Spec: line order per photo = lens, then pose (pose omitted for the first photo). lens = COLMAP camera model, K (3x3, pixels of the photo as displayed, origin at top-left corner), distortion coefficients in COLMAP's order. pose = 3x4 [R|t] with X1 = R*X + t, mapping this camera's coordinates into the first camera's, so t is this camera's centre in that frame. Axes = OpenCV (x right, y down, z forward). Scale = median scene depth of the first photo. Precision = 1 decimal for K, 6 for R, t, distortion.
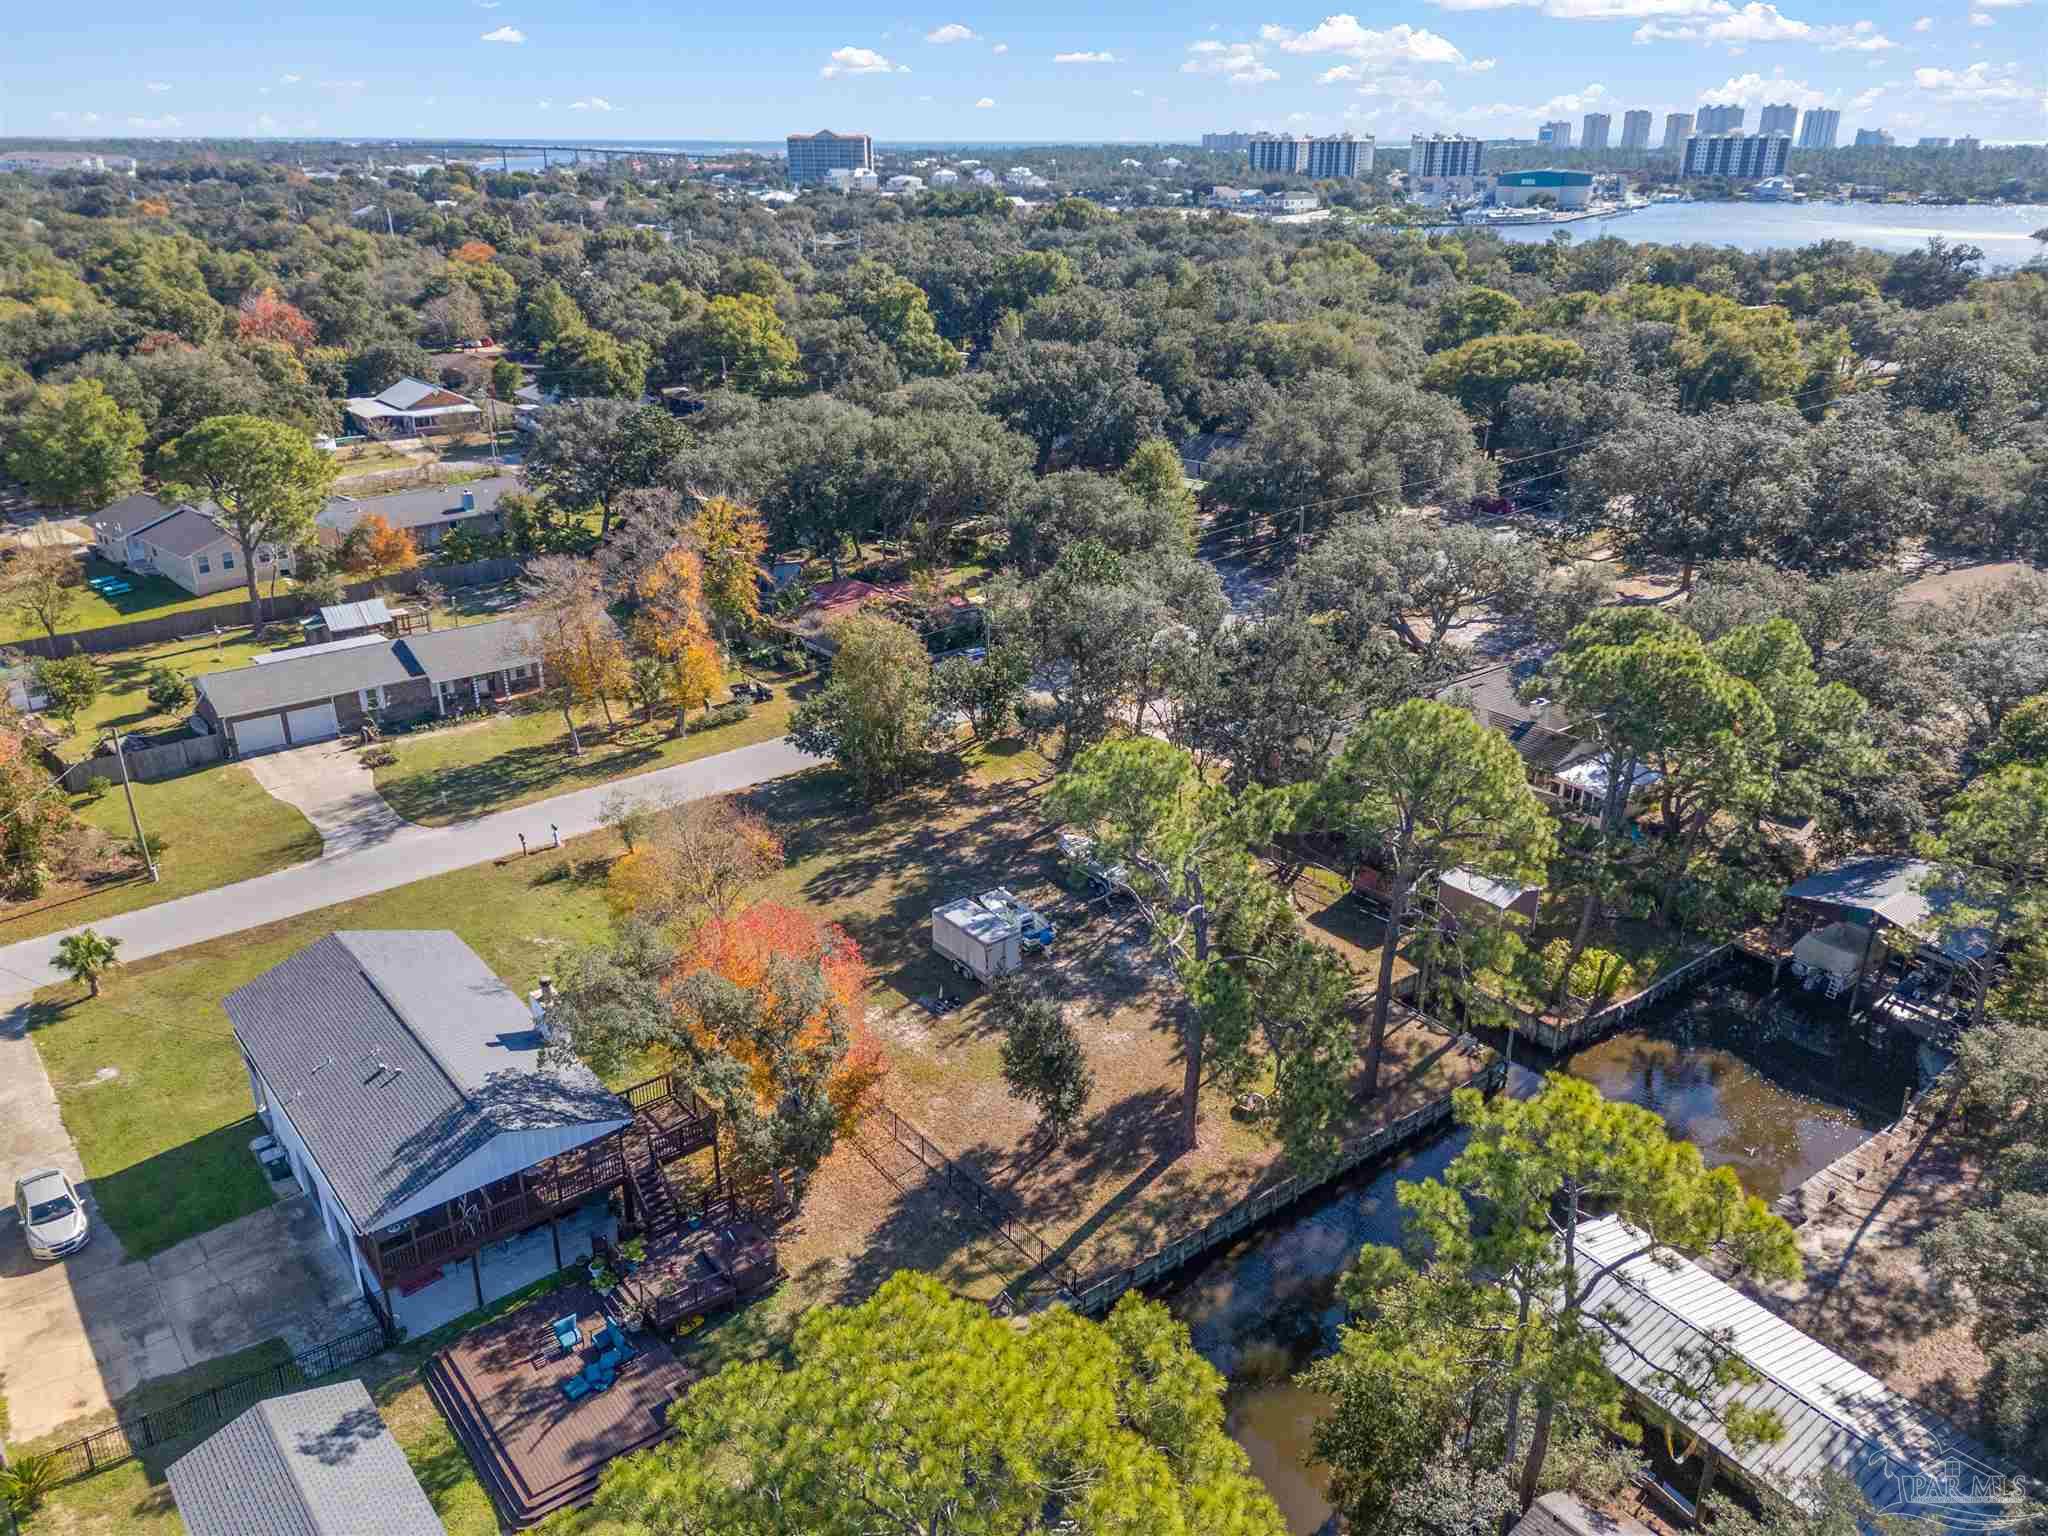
lens RADIAL K [[1498.7, 0, 1027.1], [0, 1498.7, 775.0], [0, 0, 1]] dist [0.076609, -0.066052]
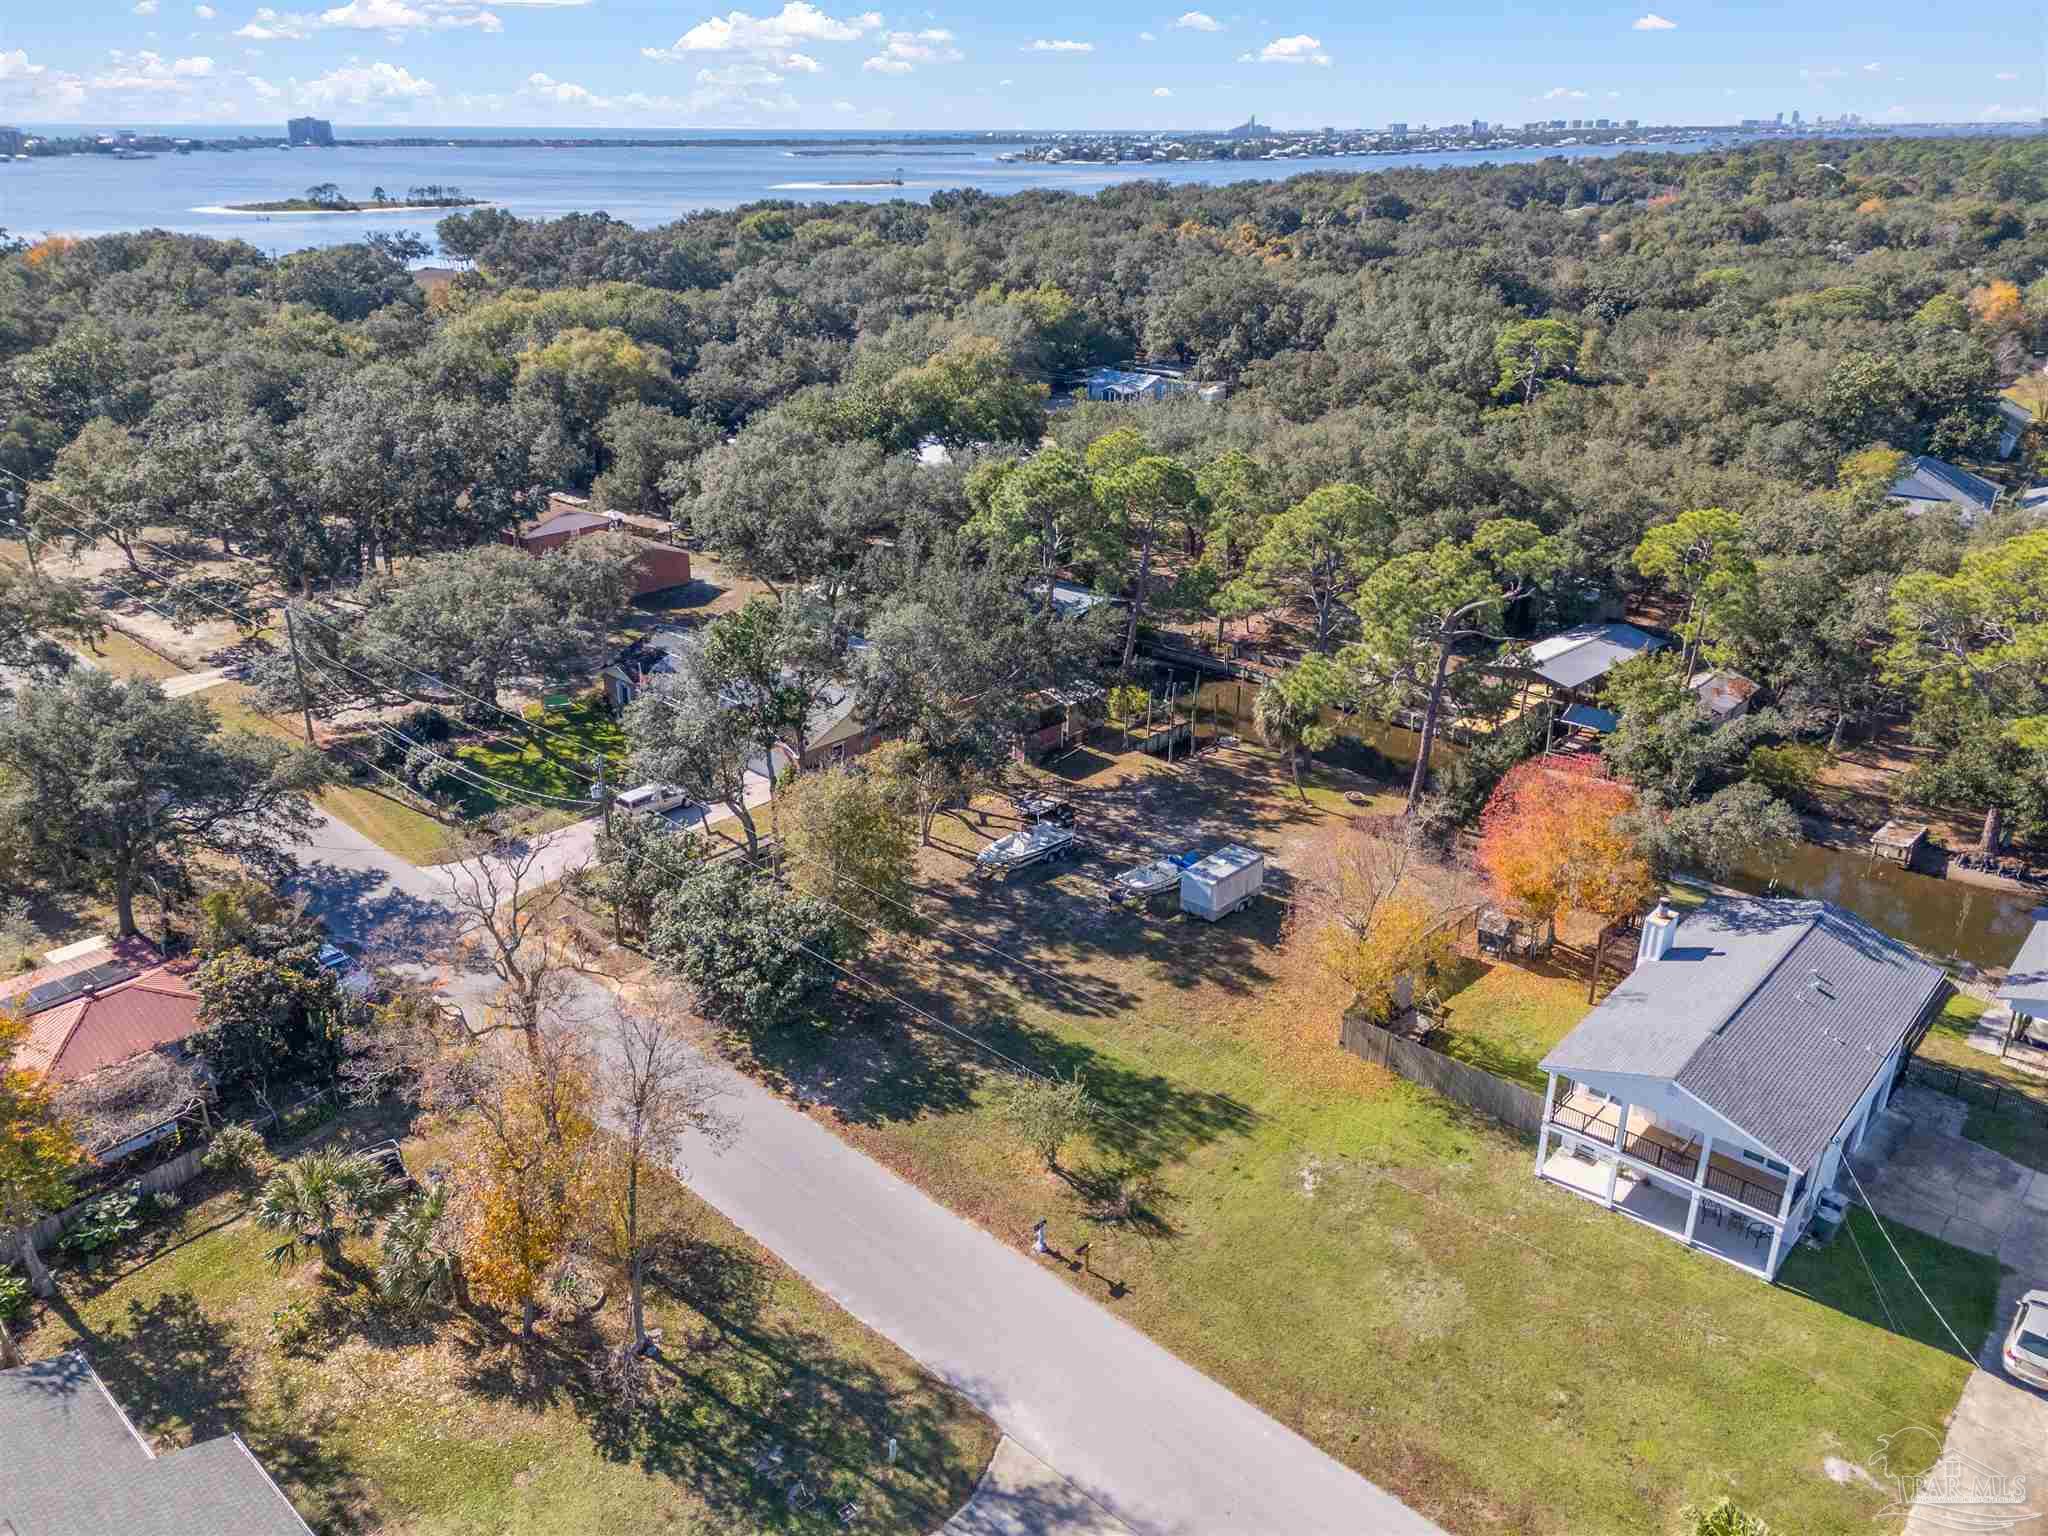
lens RADIAL K [[1498.7, 0, 1027.1], [0, 1498.7, 775.0], [0, 0, 1]] dist [0.076609, -0.066052]
pose [[-0.153550, -0.391388, 0.907325, -0.835481], [0.381803, 0.823403, 0.419801, -0.398472], [-0.911399, 0.410880, 0.023000, 0.942059]]
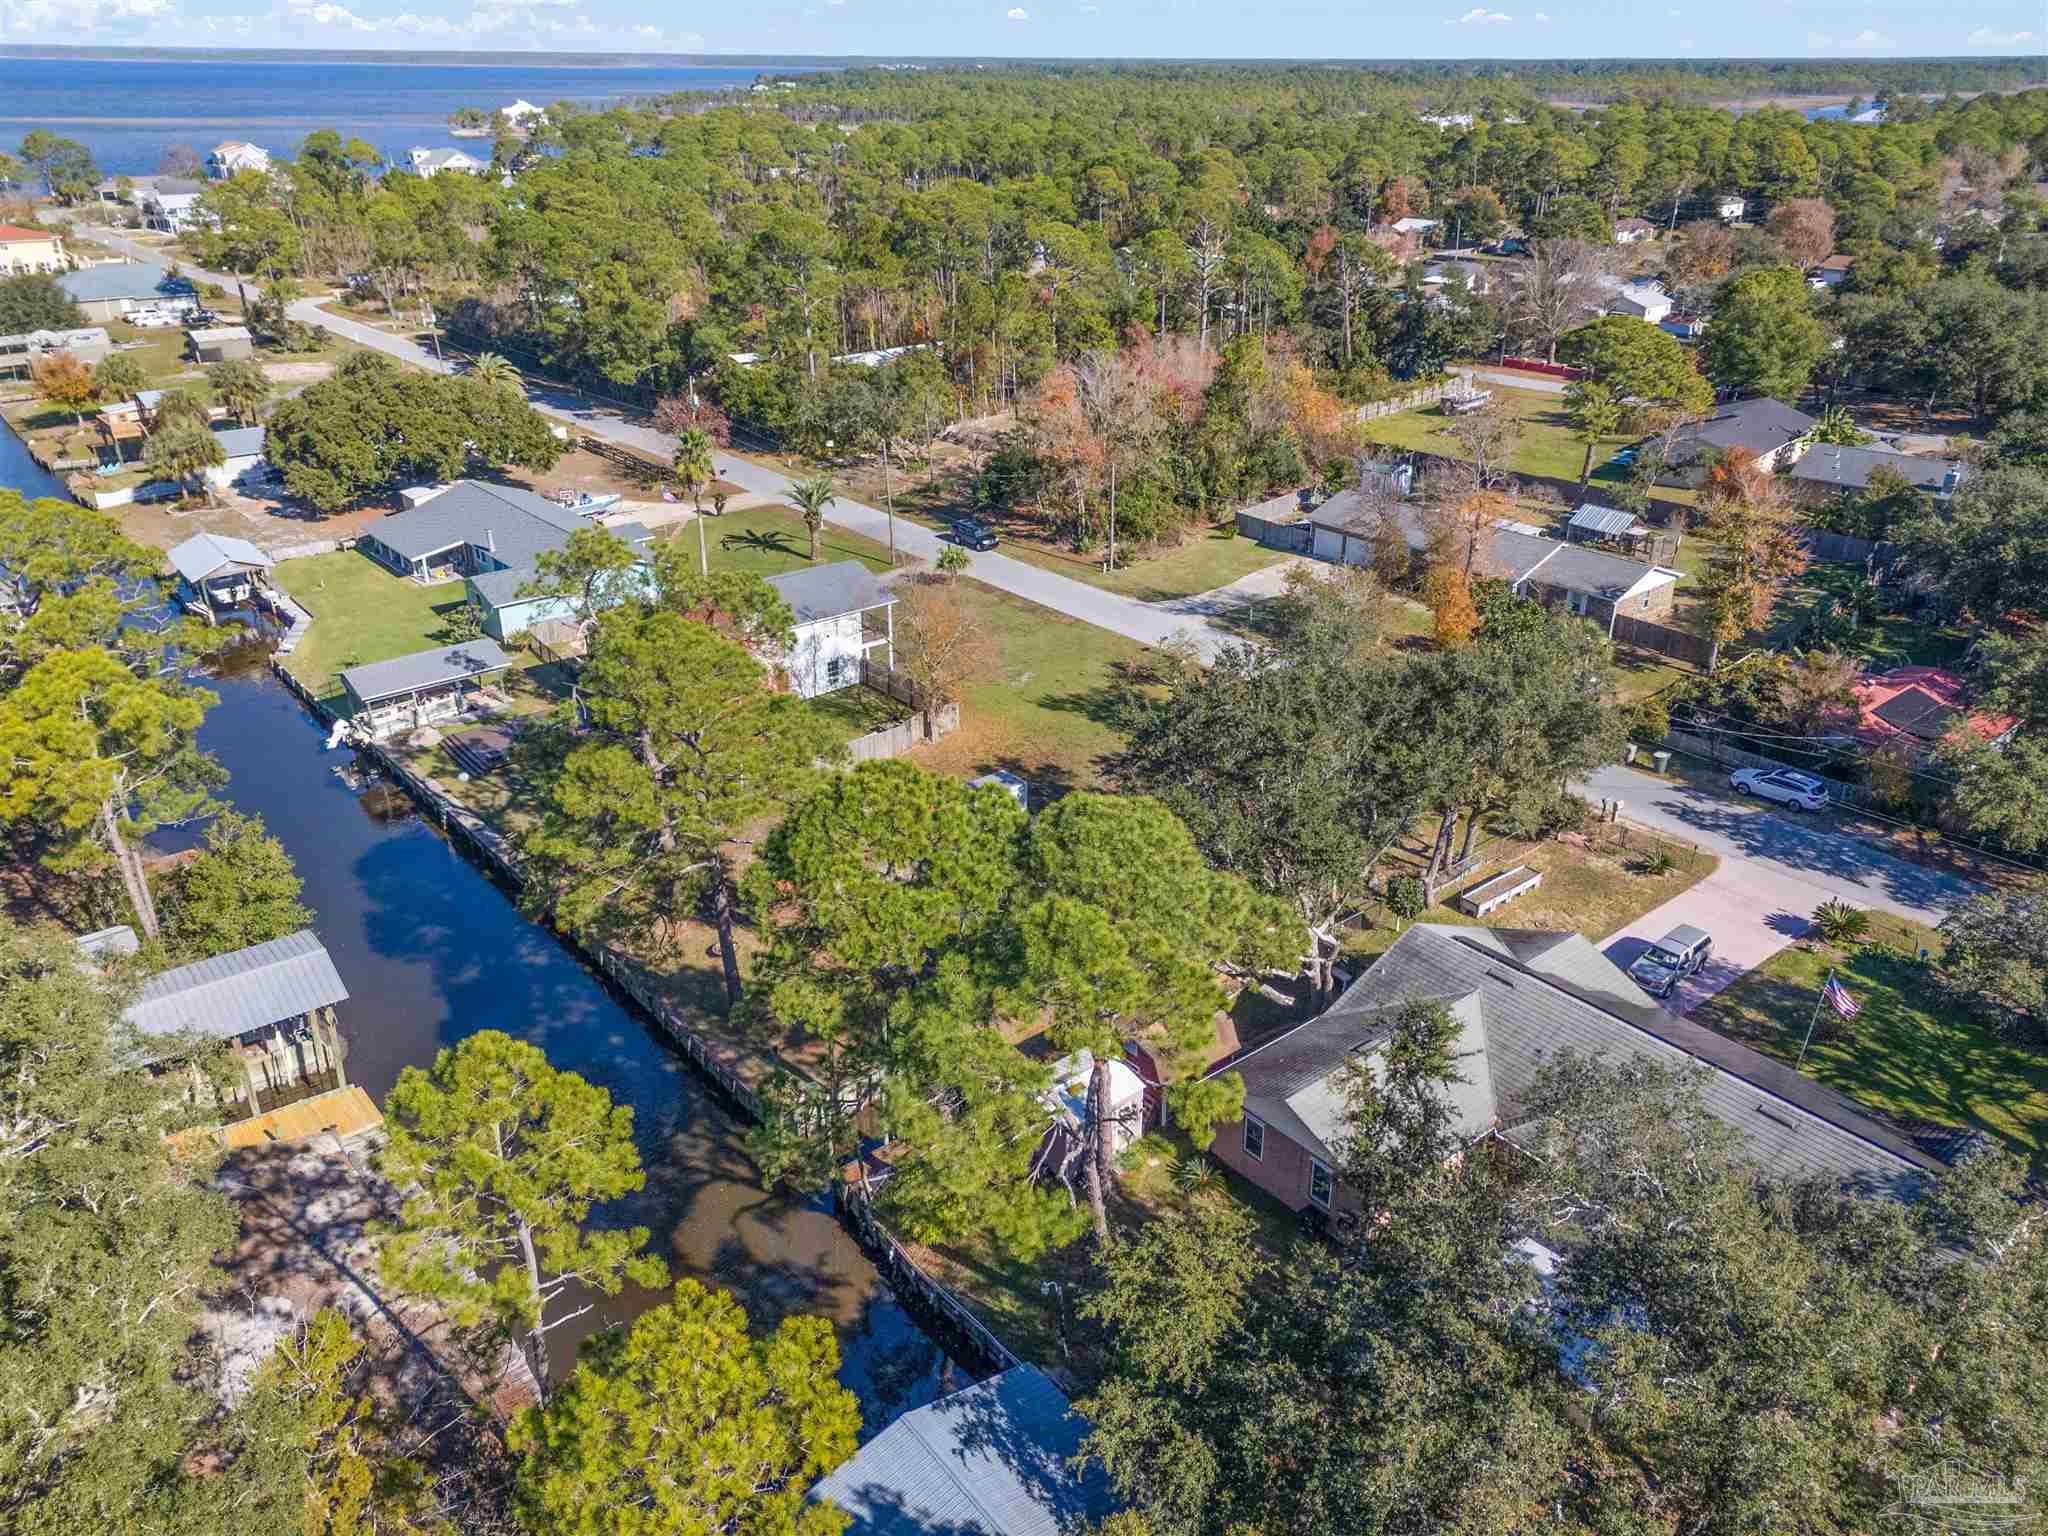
lens RADIAL K [[1498.7, 0, 1027.1], [0, 1498.7, 775.0], [0, 0, 1]] dist [0.076609, -0.066052]
pose [[0.024401, 0.427463, -0.903704, 0.817232], [-0.393154, 0.835236, 0.384461, -0.293978], [0.919149, 0.345913, 0.188440, 0.721594]]
